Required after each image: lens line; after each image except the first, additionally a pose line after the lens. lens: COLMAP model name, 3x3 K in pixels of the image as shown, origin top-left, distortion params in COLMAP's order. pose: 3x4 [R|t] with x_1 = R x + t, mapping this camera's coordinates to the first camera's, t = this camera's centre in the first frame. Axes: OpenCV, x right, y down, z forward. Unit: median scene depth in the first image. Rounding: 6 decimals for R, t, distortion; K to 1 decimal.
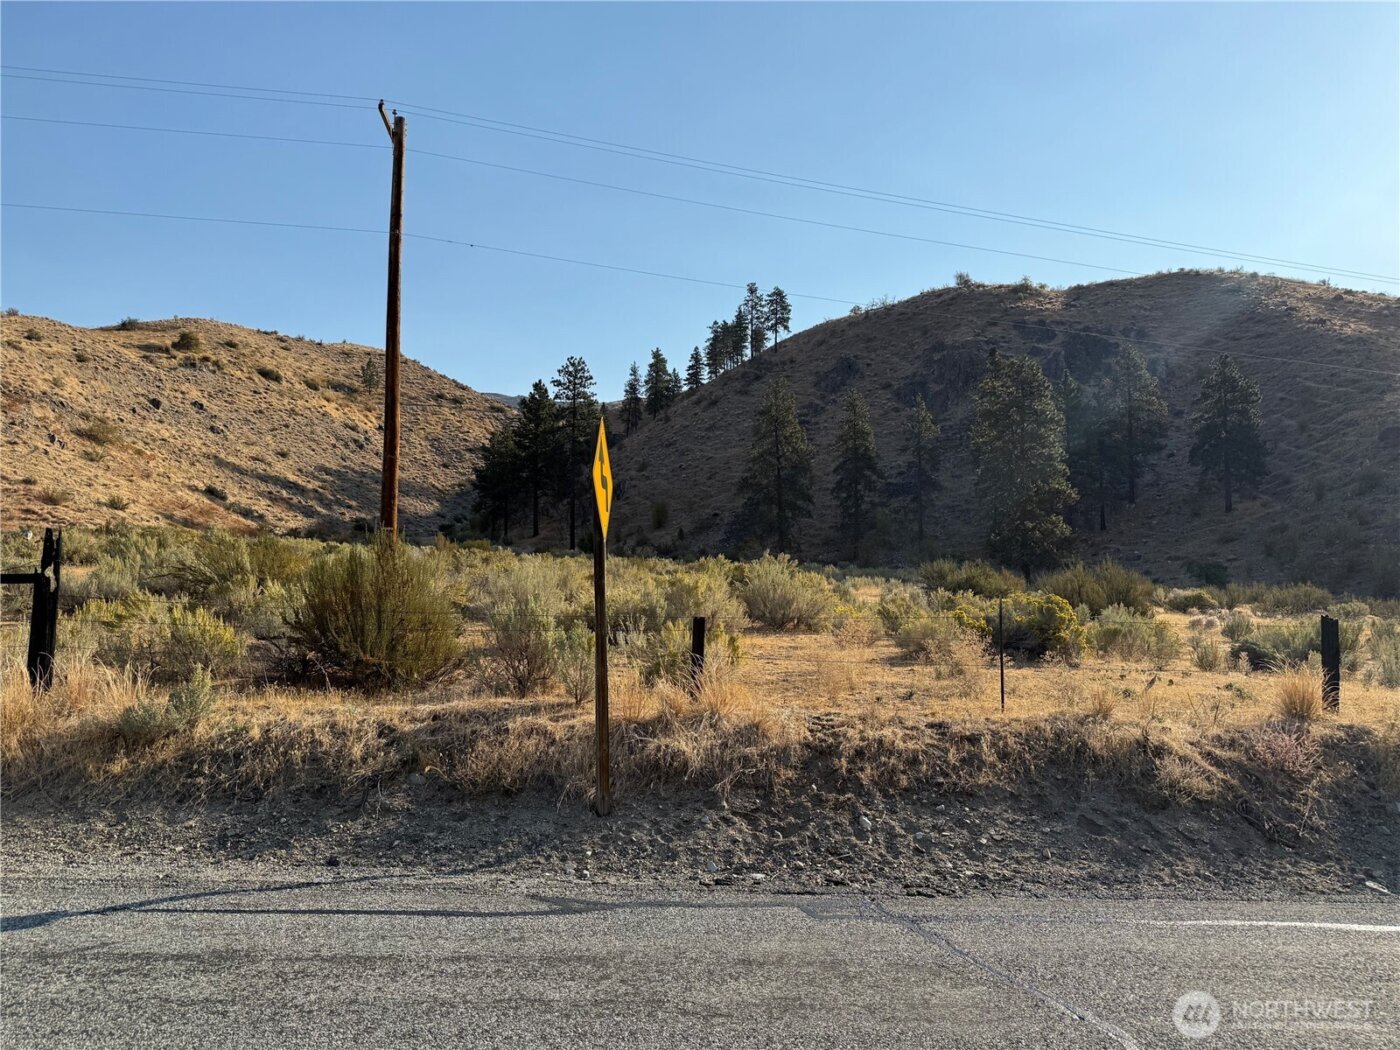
lens RADIAL K [[979.3, 0, 699.4], [0, 979.3, 538.6], [0, 0, 1]] dist [0.049471, -0.068175]
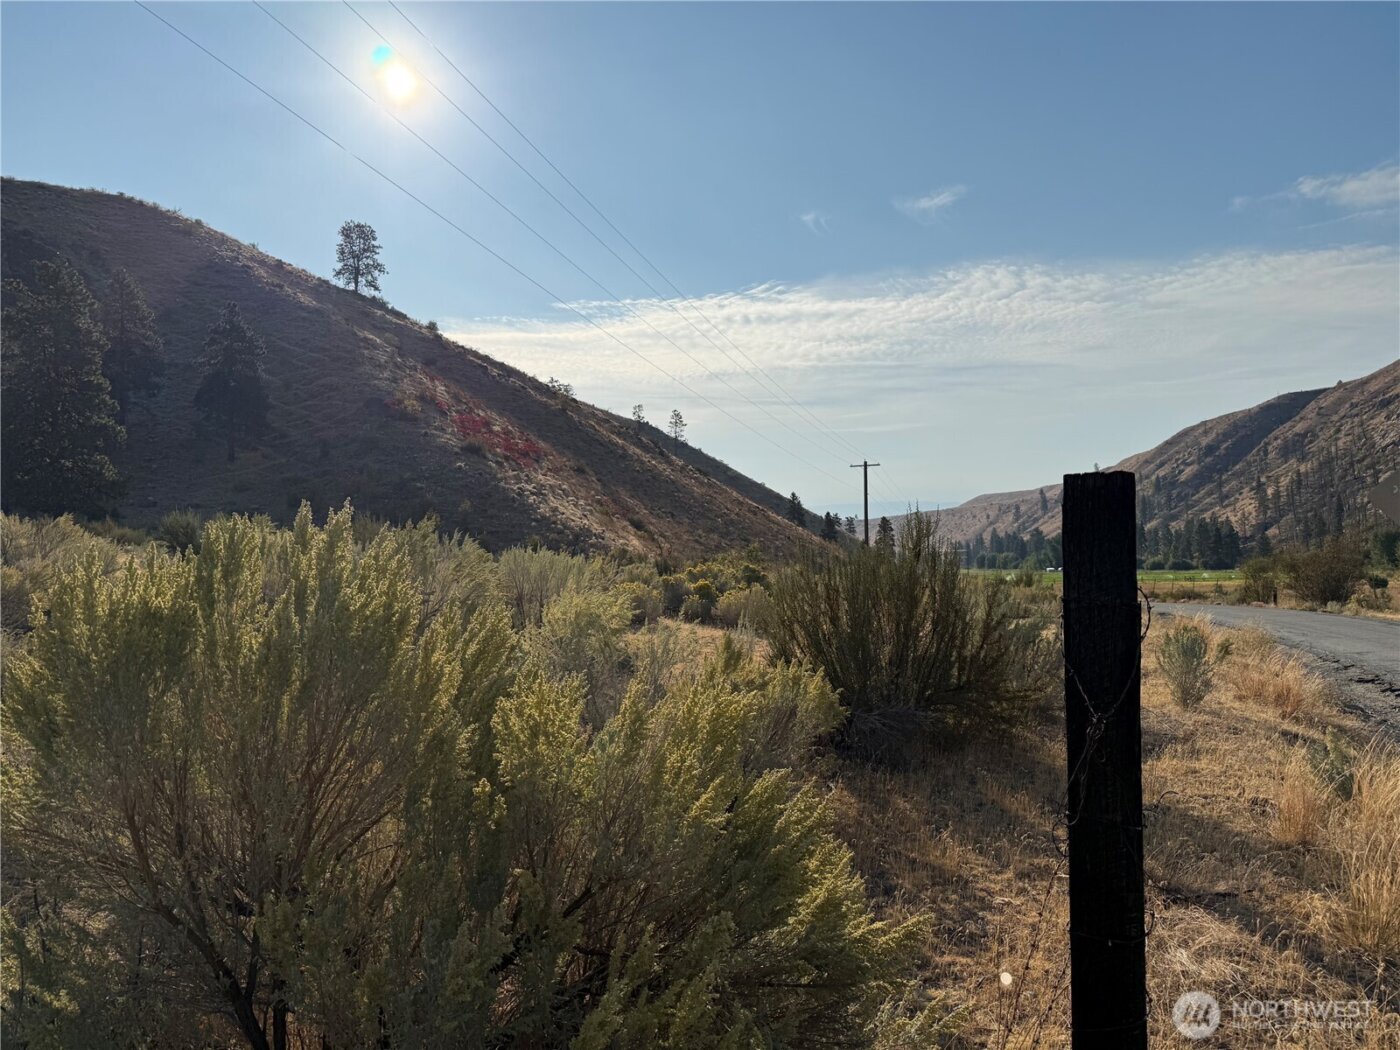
lens RADIAL K [[979.3, 0, 704.4], [0, 979.3, 528.3], [0, 0, 1]] dist [0.049471, -0.068175]
pose [[0.487788, 0.002644, 0.872958, -0.105749], [-0.045061, 0.998739, 0.022154, -0.001518], [-0.871798, -0.050143, 0.487292, 0.077012]]
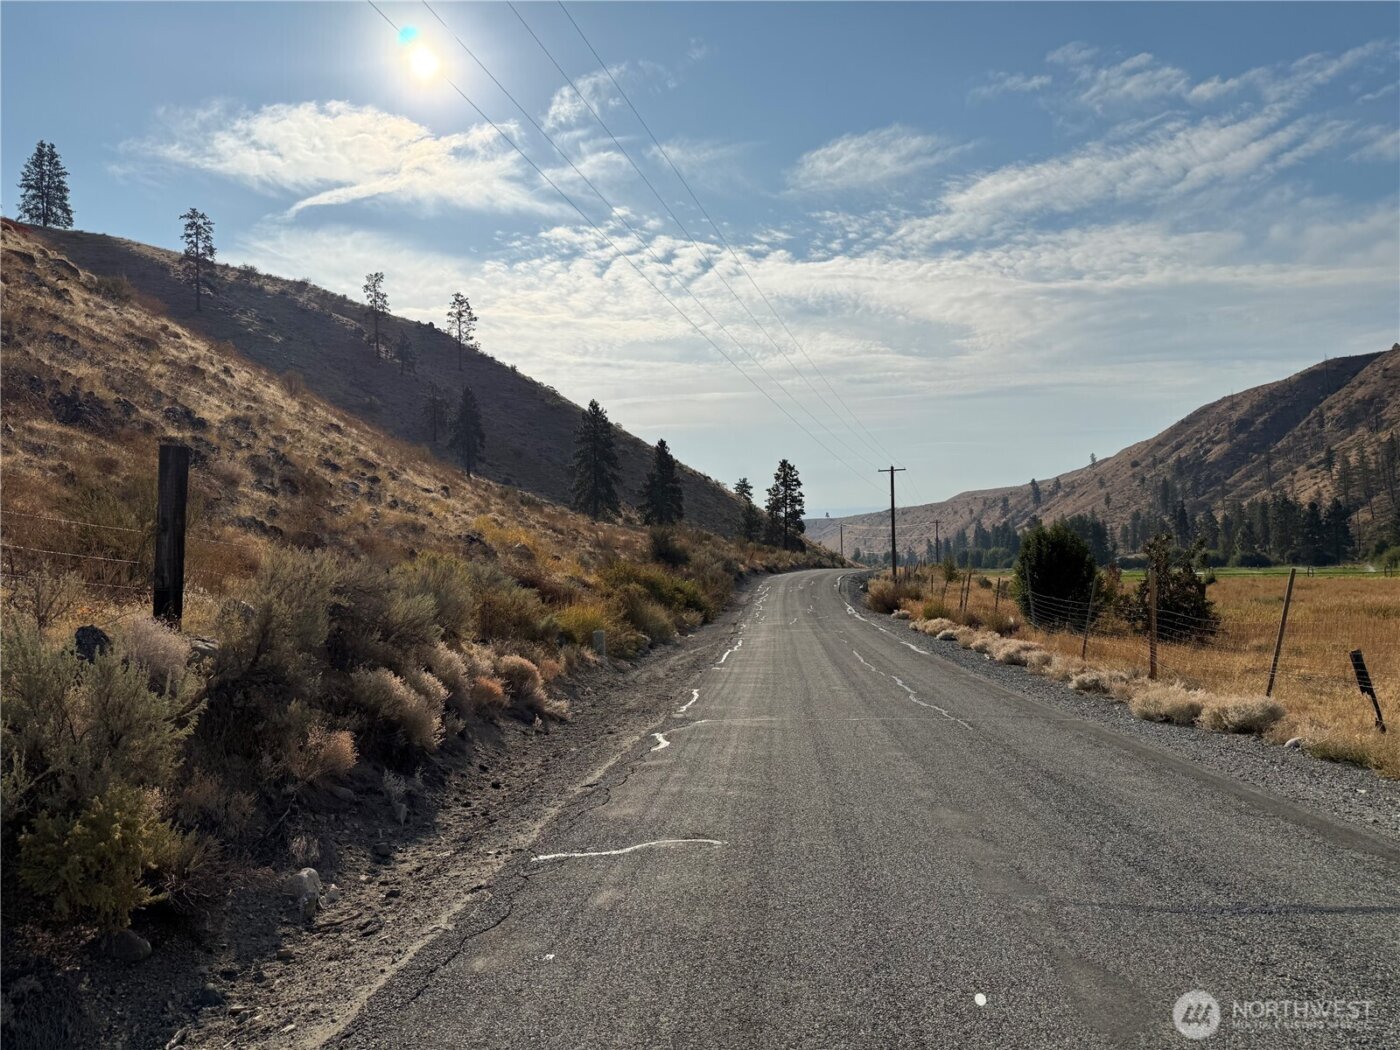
lens RADIAL K [[979.3, 0, 708.3], [0, 979.3, 532.1], [0, 0, 1]] dist [0.049471, -0.068175]
pose [[0.470339, 0.006728, 0.882460, 1.260696], [-0.049519, 0.998597, 0.018779, 0.099137], [-0.881095, -0.052531, 0.470013, 0.394930]]
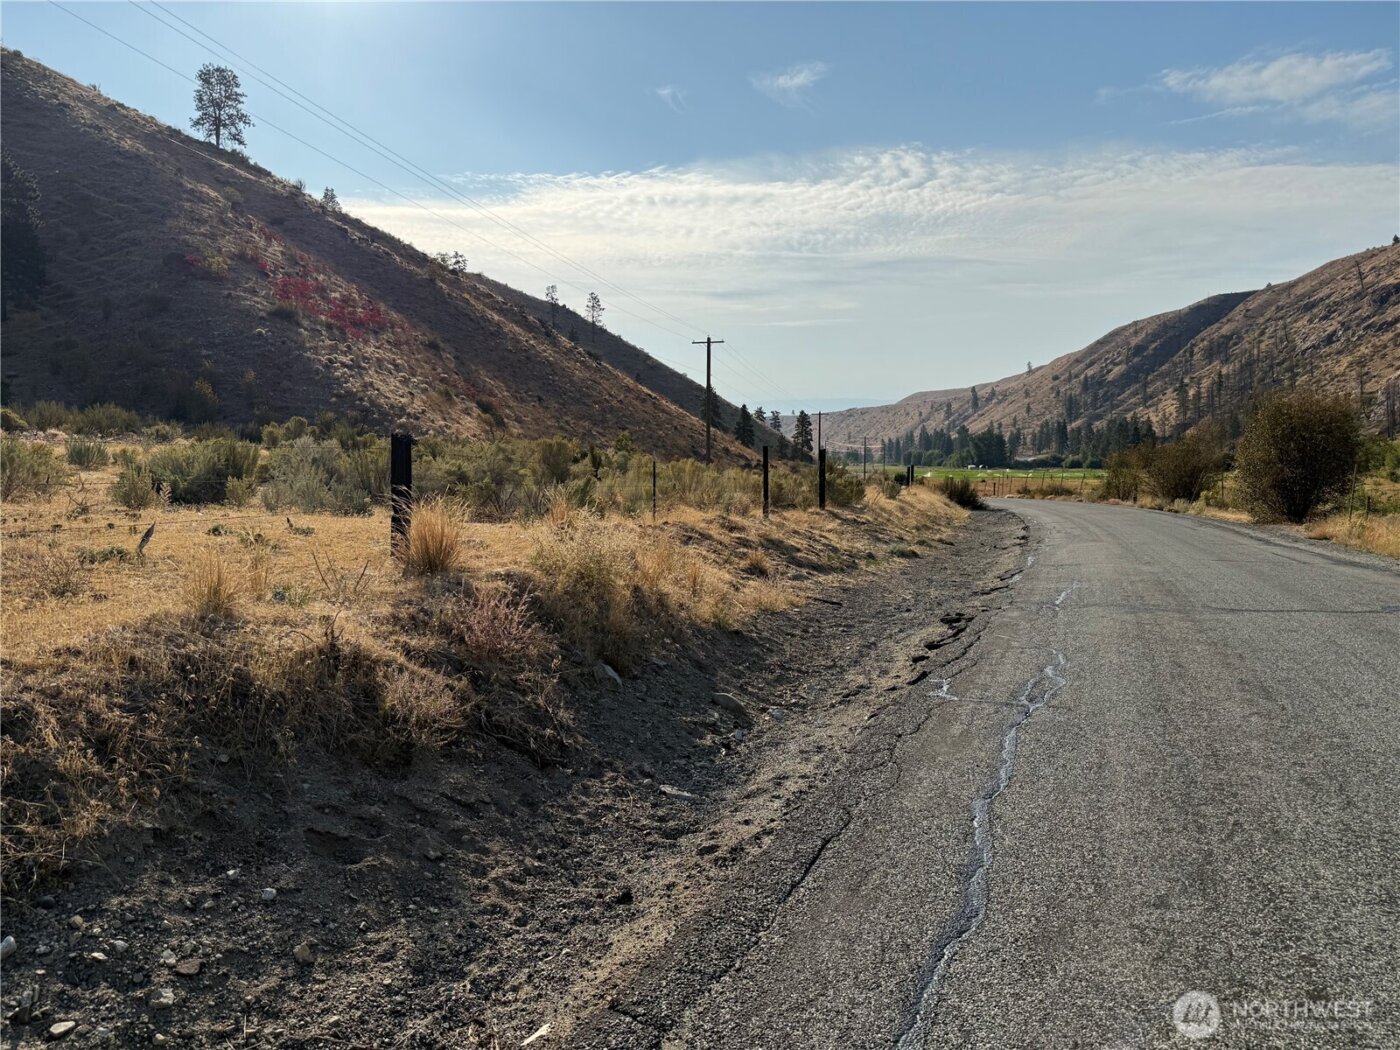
lens RADIAL K [[979.3, 0, 703.3], [0, 979.3, 526.8], [0, 0, 1]] dist [0.049471, -0.068175]
pose [[0.435346, -0.084677, 0.896272, 0.002651], [-0.065020, 0.990009, 0.125115, 0.003568], [-0.897912, -0.112744, 0.425491, 0.042109]]
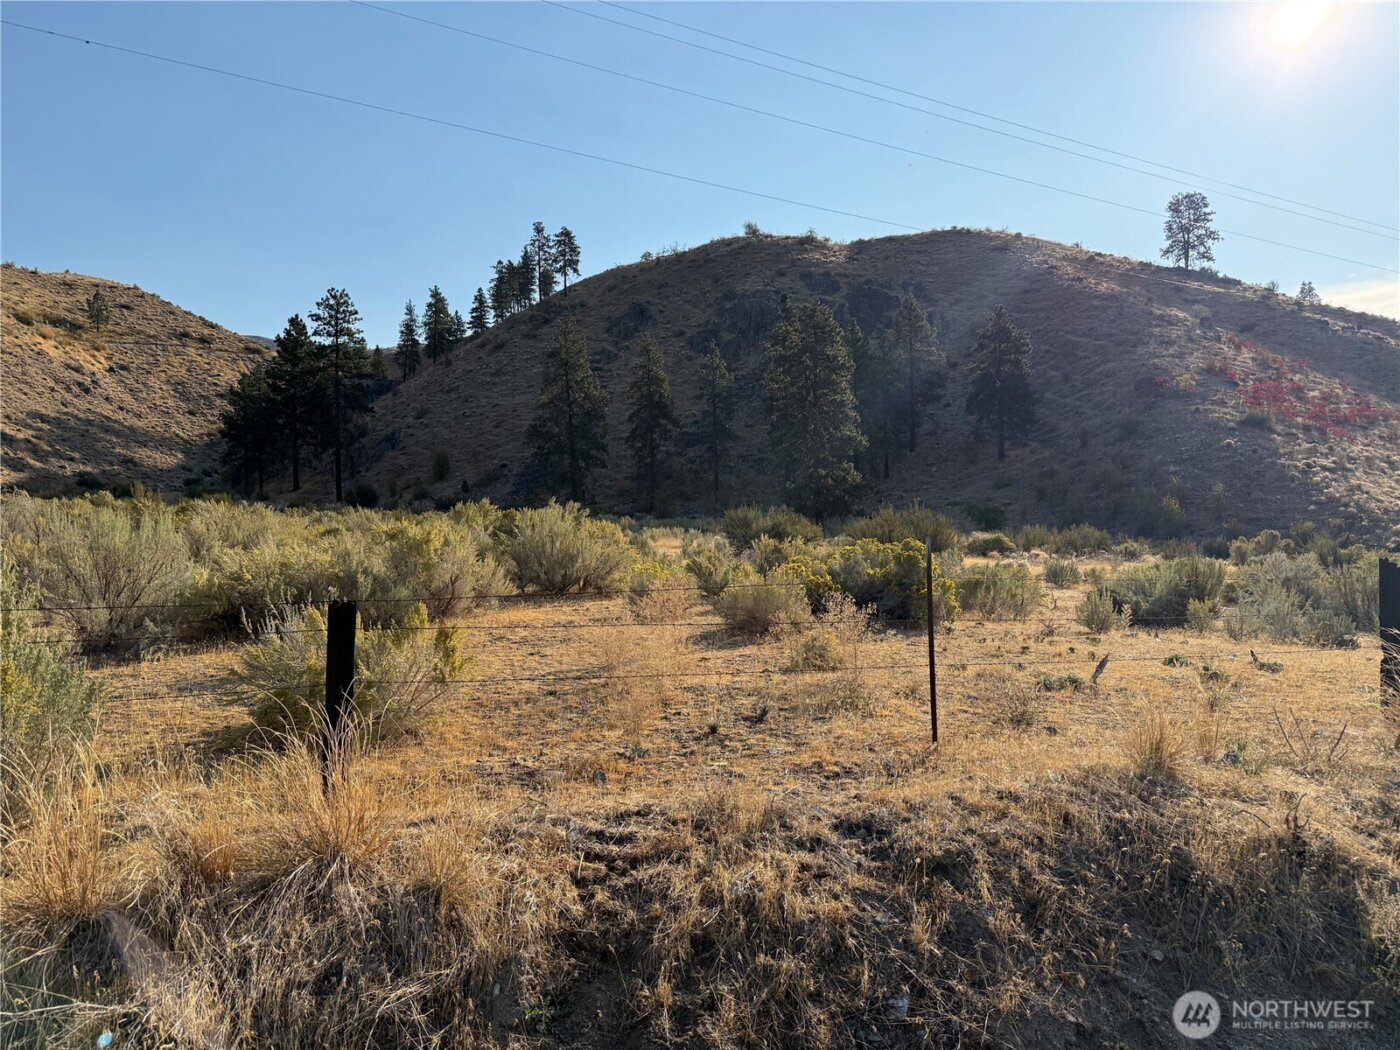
lens RADIAL K [[979.3, 0, 698.3], [0, 979.3, 525.5], [0, 0, 1]] dist [0.049471, -0.068175]
pose [[0.978544, -0.020357, 0.205029, 0.006079], [0.013358, 0.999282, 0.035465, 0.002633], [-0.205603, -0.031965, 0.978113, 0.044870]]
